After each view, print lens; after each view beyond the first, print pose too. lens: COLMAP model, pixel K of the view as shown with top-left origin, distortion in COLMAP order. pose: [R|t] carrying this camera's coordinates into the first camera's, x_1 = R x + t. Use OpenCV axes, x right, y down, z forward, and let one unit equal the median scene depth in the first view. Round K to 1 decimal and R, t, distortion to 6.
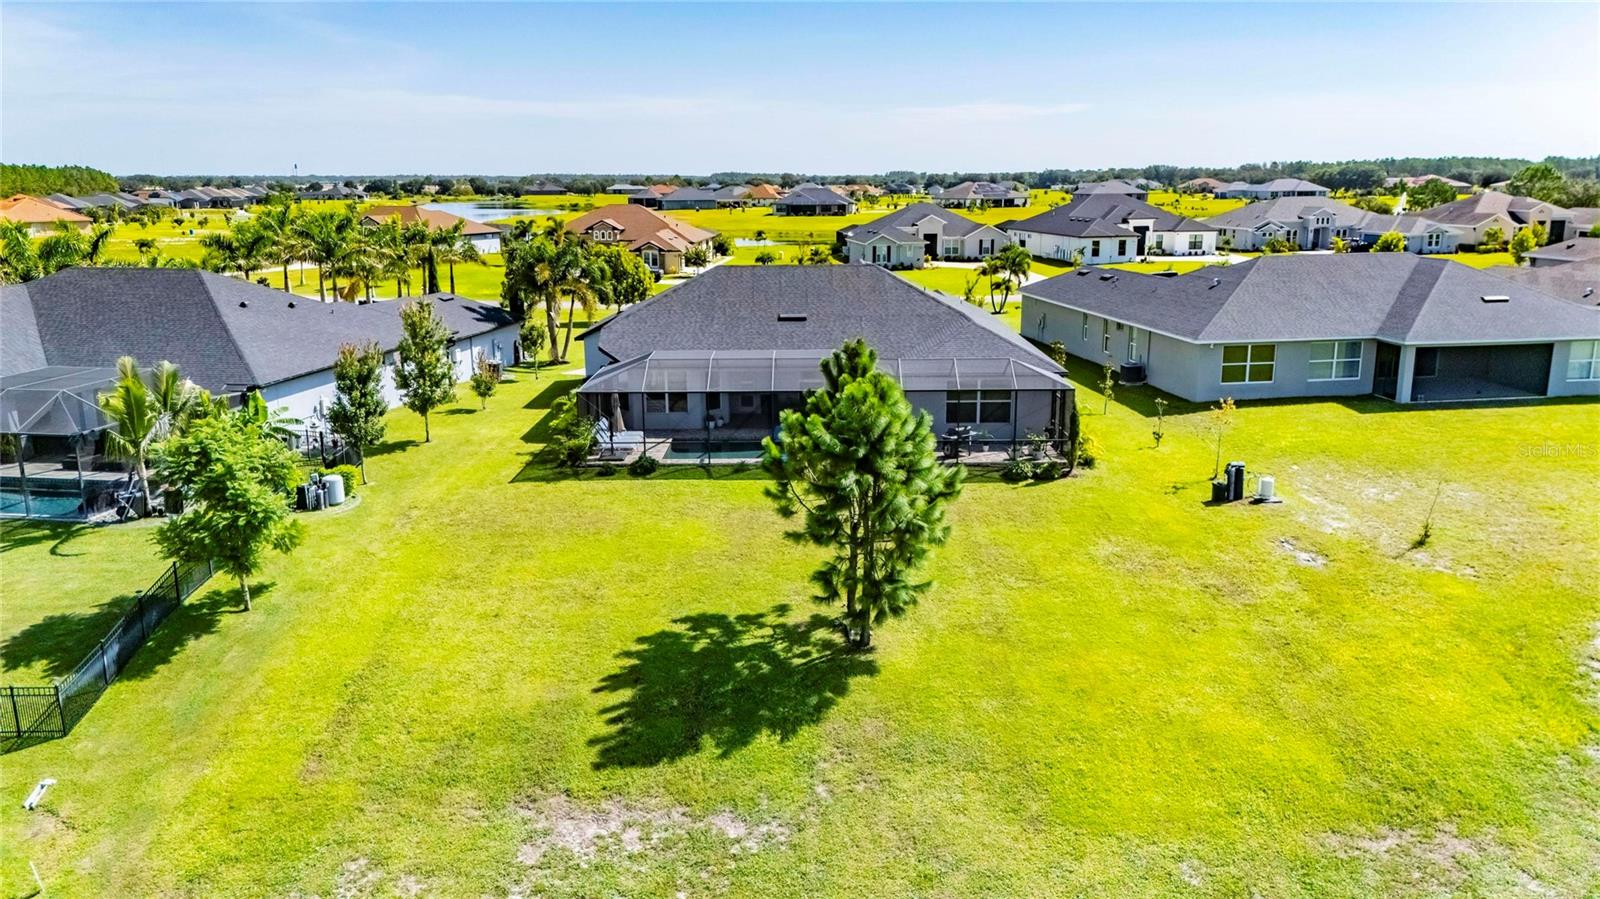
lens RADIAL K [[1171.3, 0, 798.4], [0, 1171.3, 452.0], [0, 0, 1]] dist [0.073446, -0.067149]
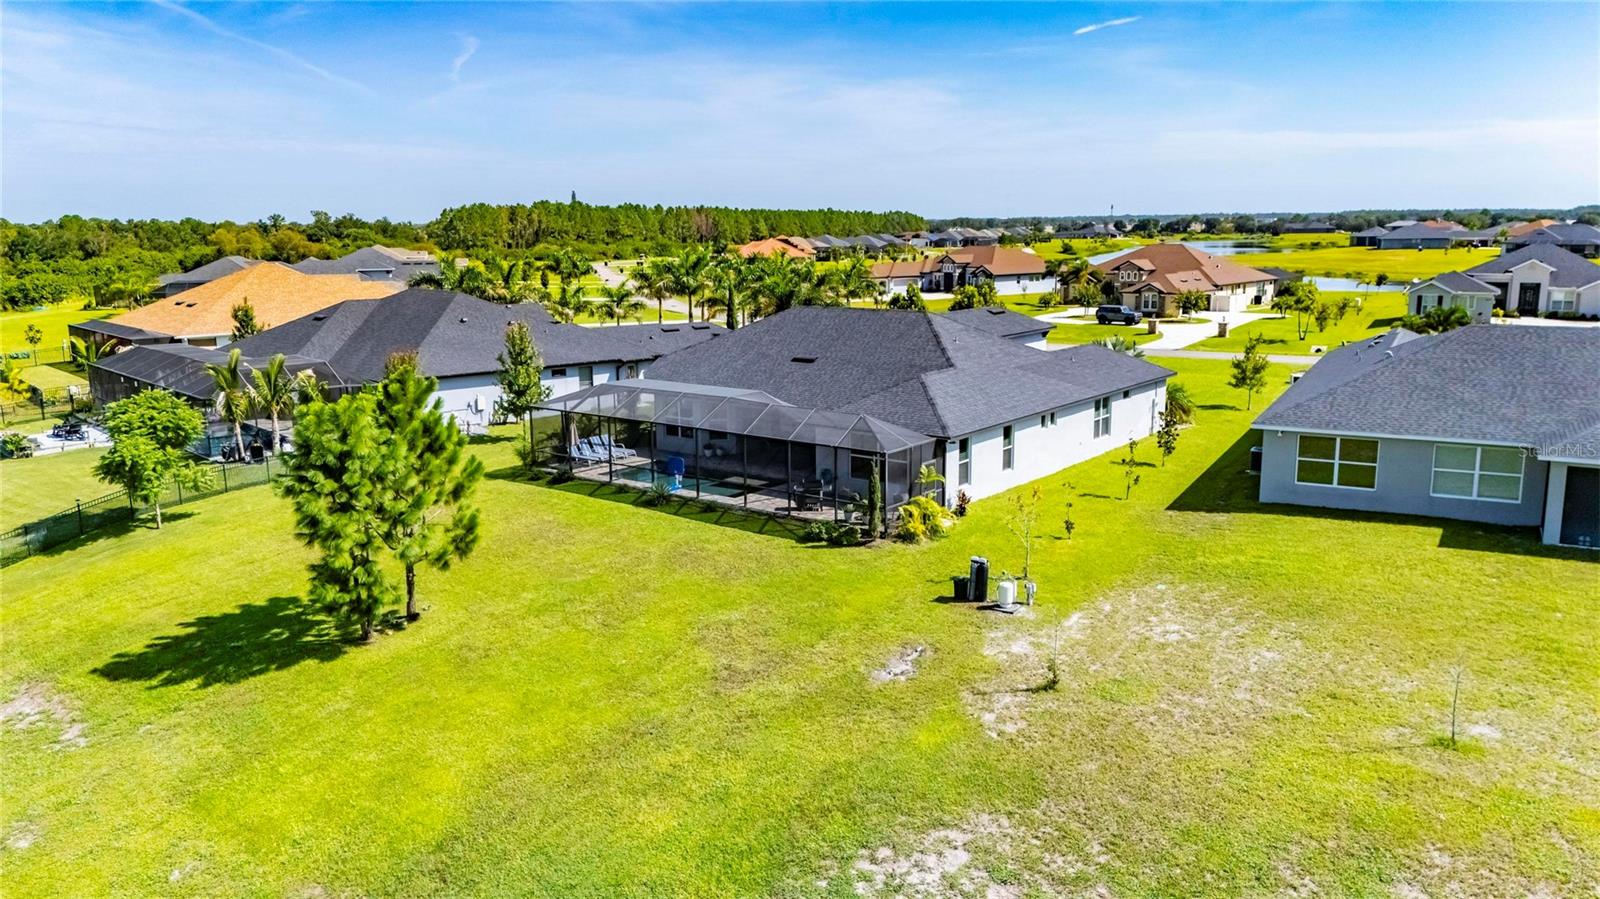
lens RADIAL K [[1171.3, 0, 798.1], [0, 1171.3, 455.0], [0, 0, 1]] dist [0.073446, -0.067149]
pose [[0.796712, 0.116957, -0.592934, 0.560641], [-0.133944, 0.990868, 0.015472, -0.044483], [0.589329, 0.067093, 0.805103, 0.177120]]
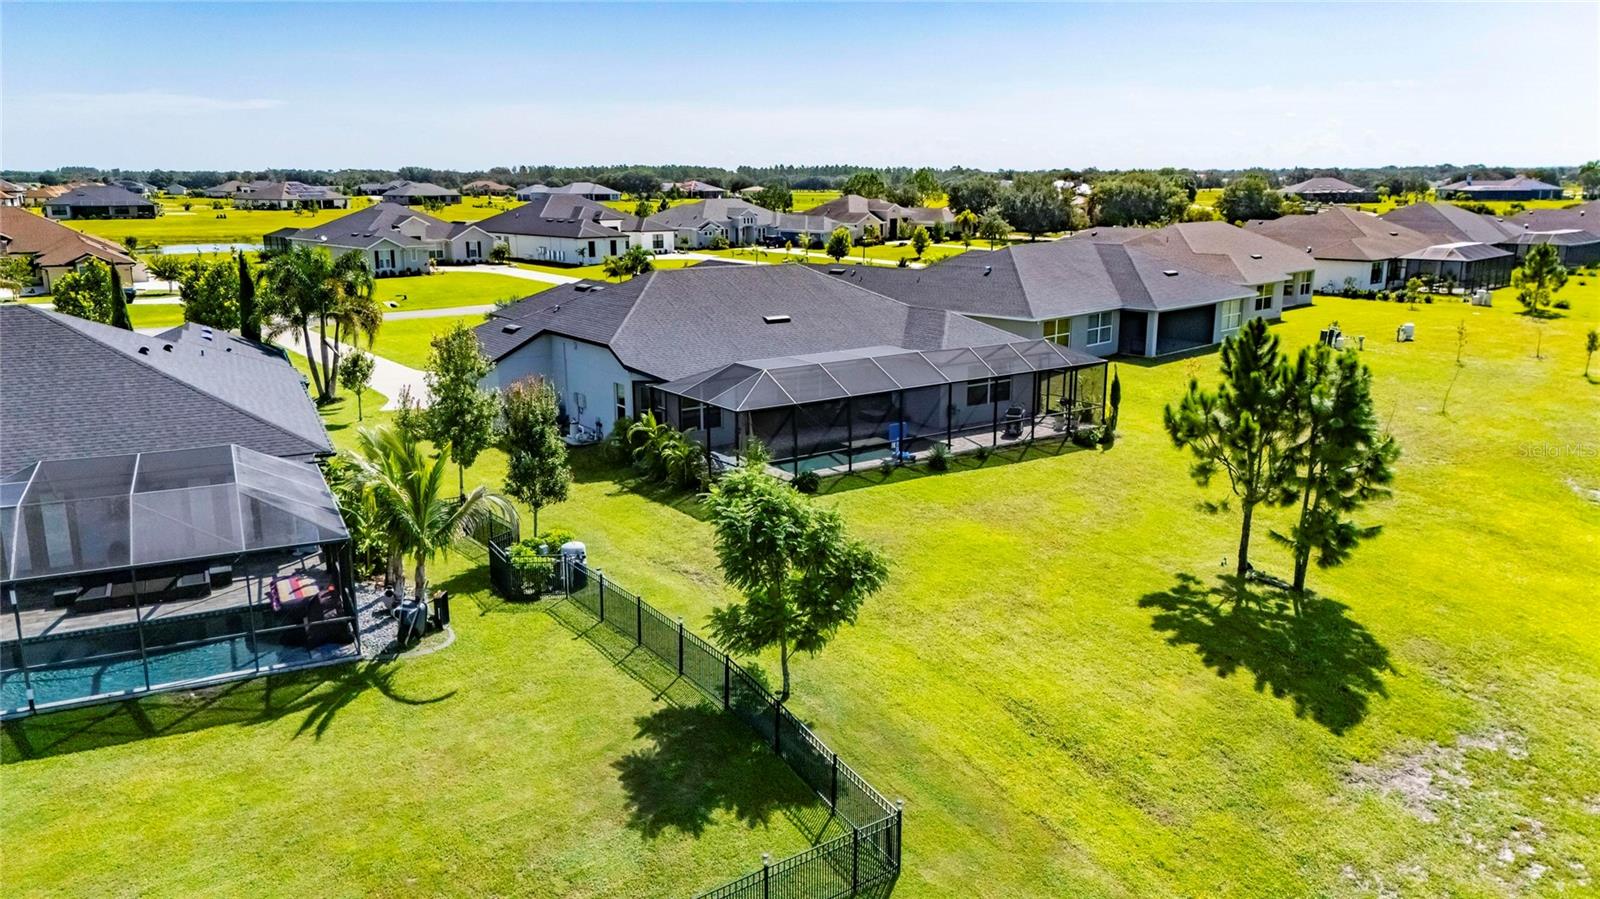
lens RADIAL K [[1171.3, 0, 794.8], [0, 1171.3, 455.7], [0, 0, 1]] dist [0.073446, -0.067149]
pose [[0.812338, -0.129364, 0.568658, -0.524765], [0.128709, 0.990812, 0.041538, -0.038513], [-0.568806, 0.039448, 0.821525, 0.184976]]
